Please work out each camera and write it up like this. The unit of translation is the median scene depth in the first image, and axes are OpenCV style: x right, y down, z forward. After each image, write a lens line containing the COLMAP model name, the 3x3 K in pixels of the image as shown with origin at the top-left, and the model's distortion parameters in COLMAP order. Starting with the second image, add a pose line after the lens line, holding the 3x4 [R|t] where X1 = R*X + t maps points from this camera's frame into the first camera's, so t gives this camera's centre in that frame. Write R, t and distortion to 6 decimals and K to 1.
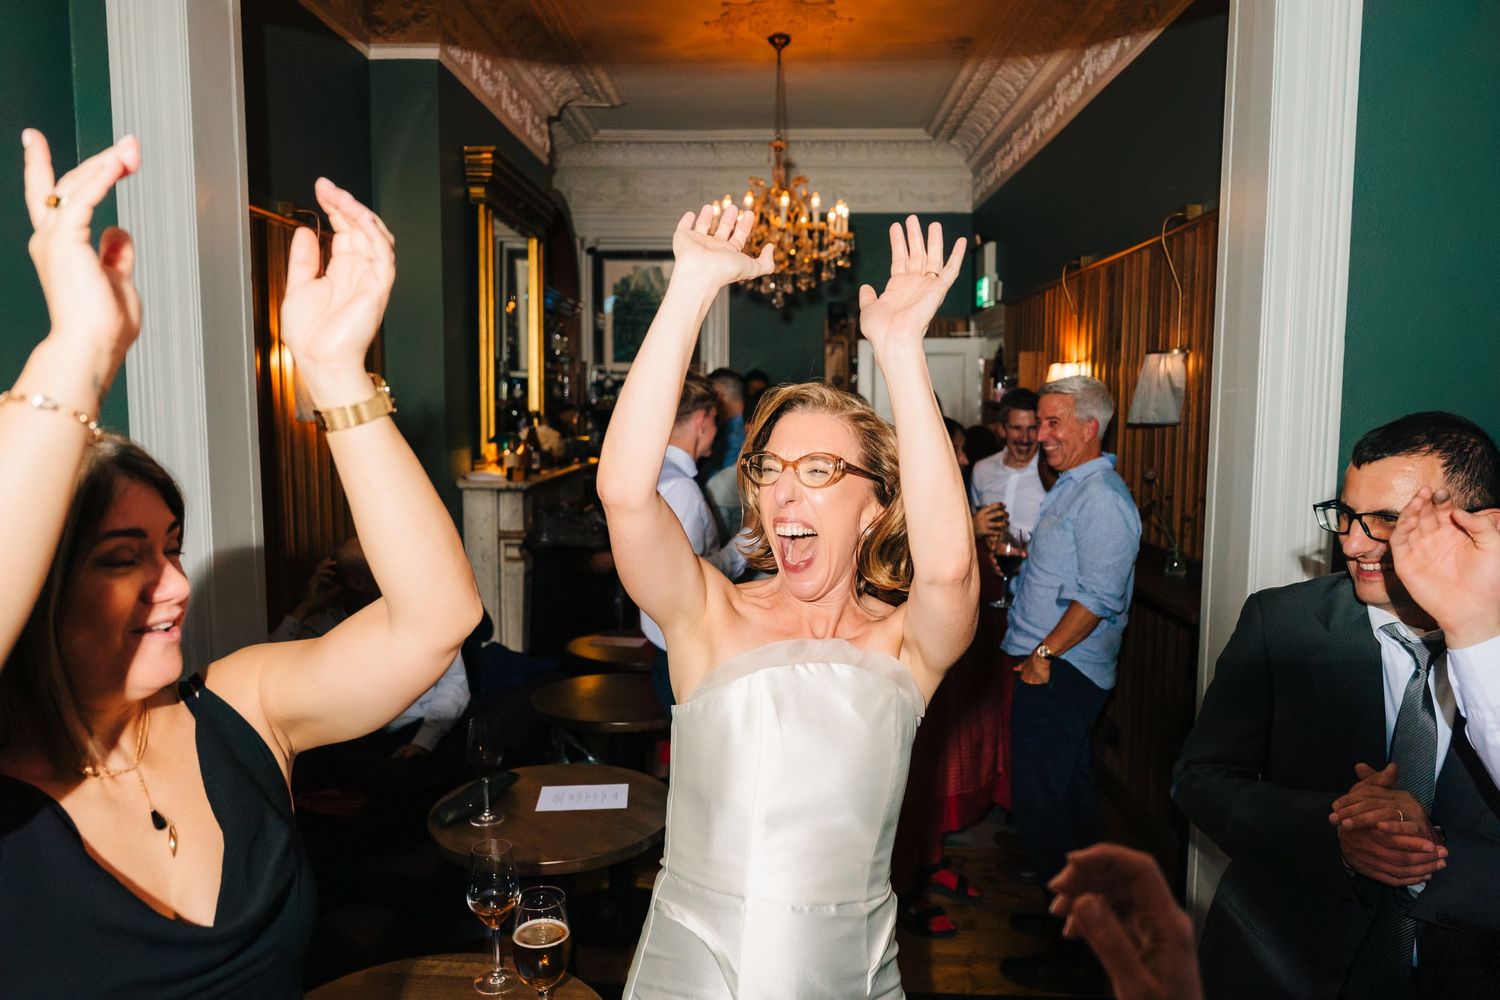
lens RADIAL K [[1050.3, 0, 750.0], [0, 1050.3, 500.0], [0, 0, 1]] dist [0.001337, -0.001035]
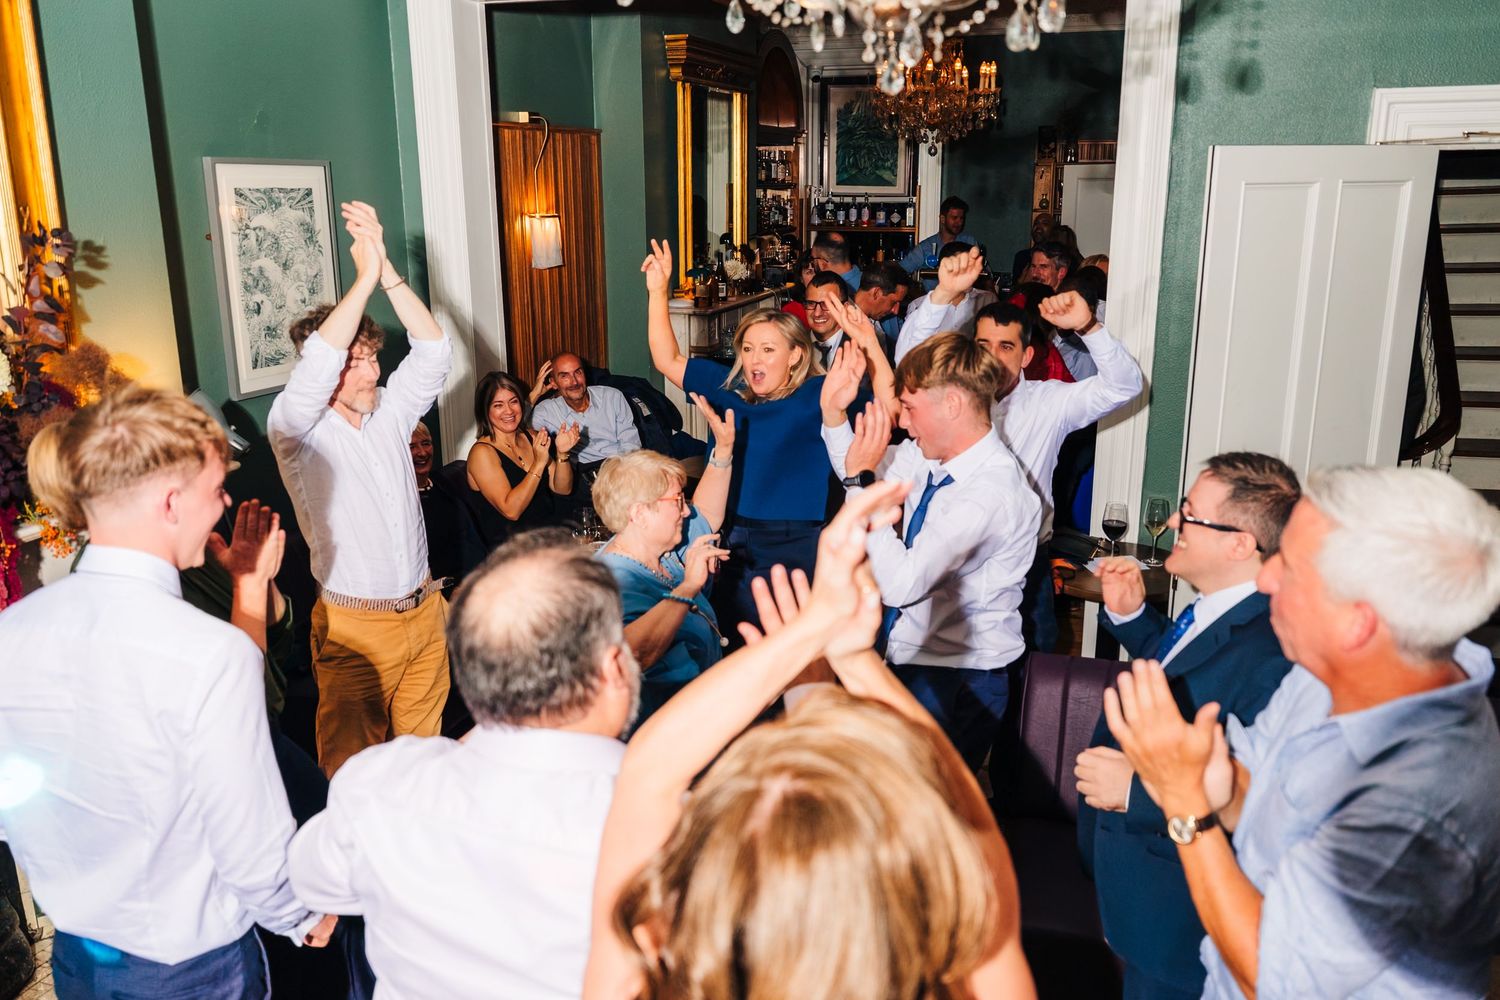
lens RADIAL K [[1165.6, 0, 768.9], [0, 1165.6, 502.6], [0, 0, 1]] dist [-0.005461, -0.000879]
pose [[0.964317, 0.063125, -0.257113, 0.209699], [-0.017752, 0.984390, 0.175102, -0.030529], [0.264153, -0.164290, 0.950385, -0.329354]]
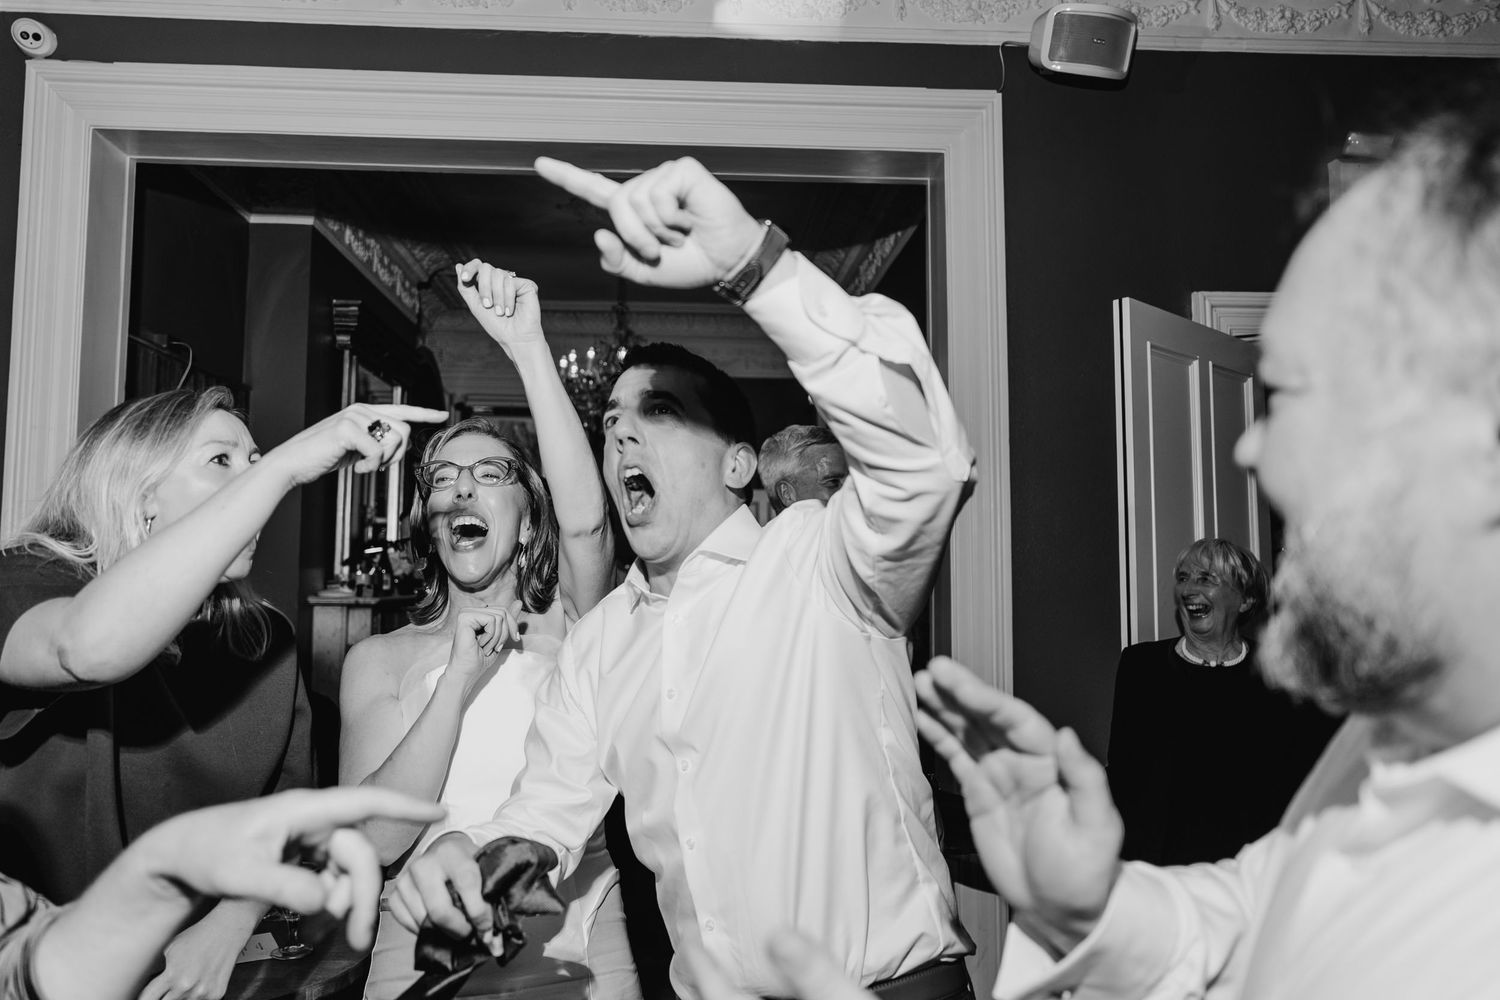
lens RADIAL K [[1050.3, 0, 750.0], [0, 1050.3, 500.0], [0, 0, 1]] dist [0.001337, -0.001035]
pose [[0.994357, 0.009005, 0.105704, 0.048083], [0.008644, 0.986201, -0.165328, 0.057007], [-0.105735, 0.165309, 0.980558, -0.101258]]
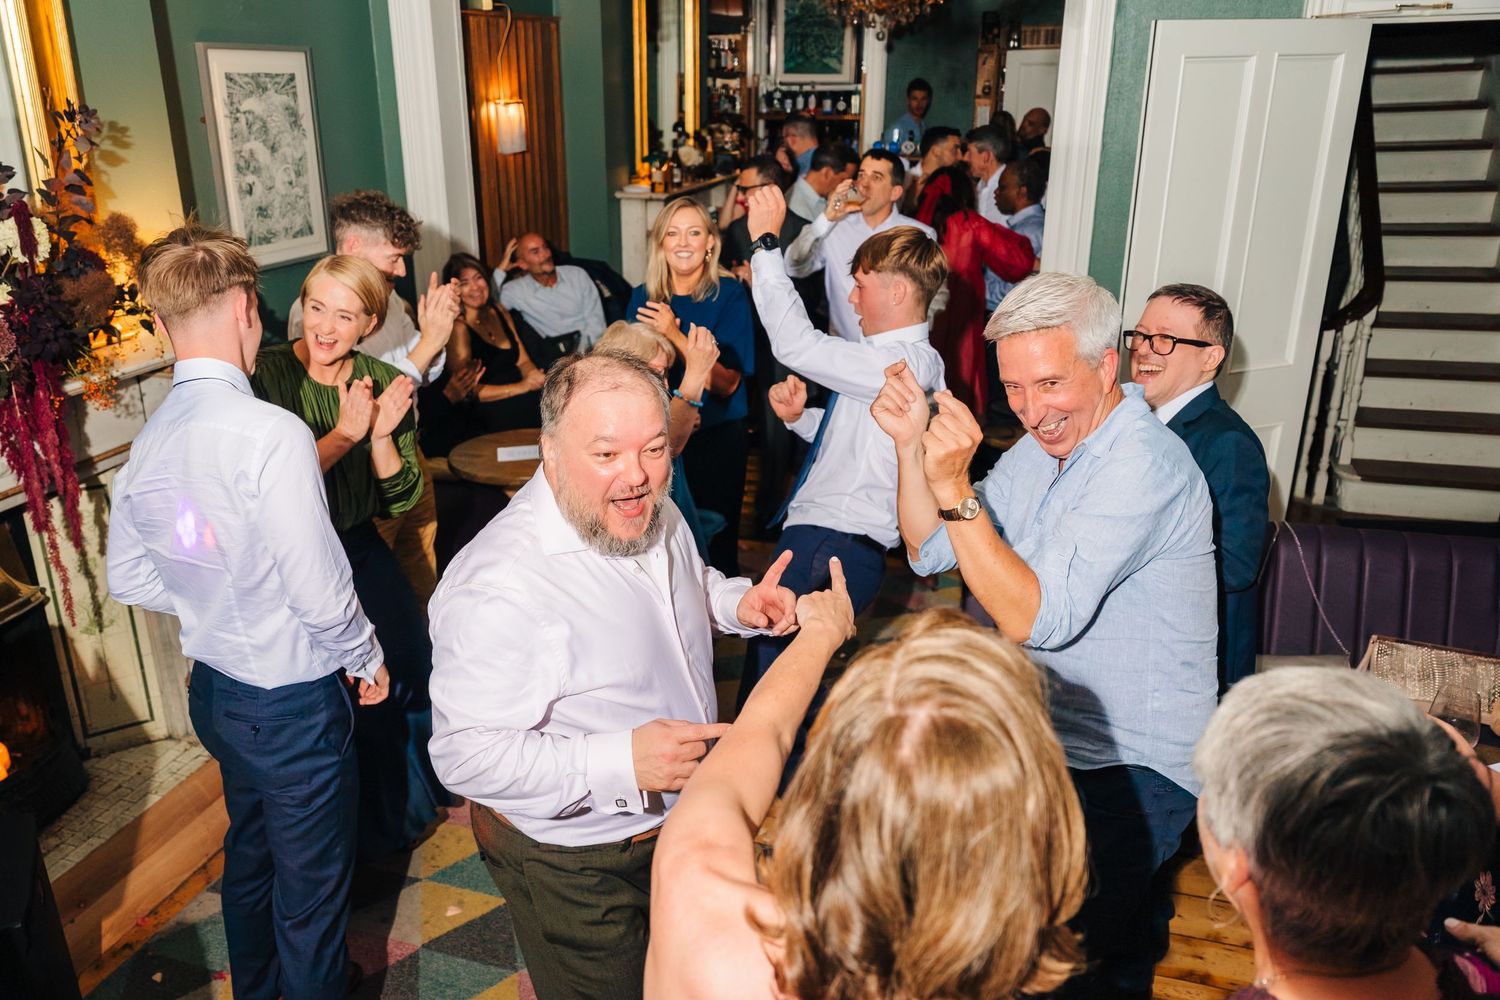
lens RADIAL K [[1120.1, 0, 699.8], [0, 1120.1, 492.3], [0, 0, 1]] dist [-0.005012, 0.002541]
pose [[0.961893, 0.081125, -0.261114, 0.205812], [-0.010710, 0.965417, 0.260491, -0.019380], [0.273216, -0.247768, 0.929497, -0.363089]]
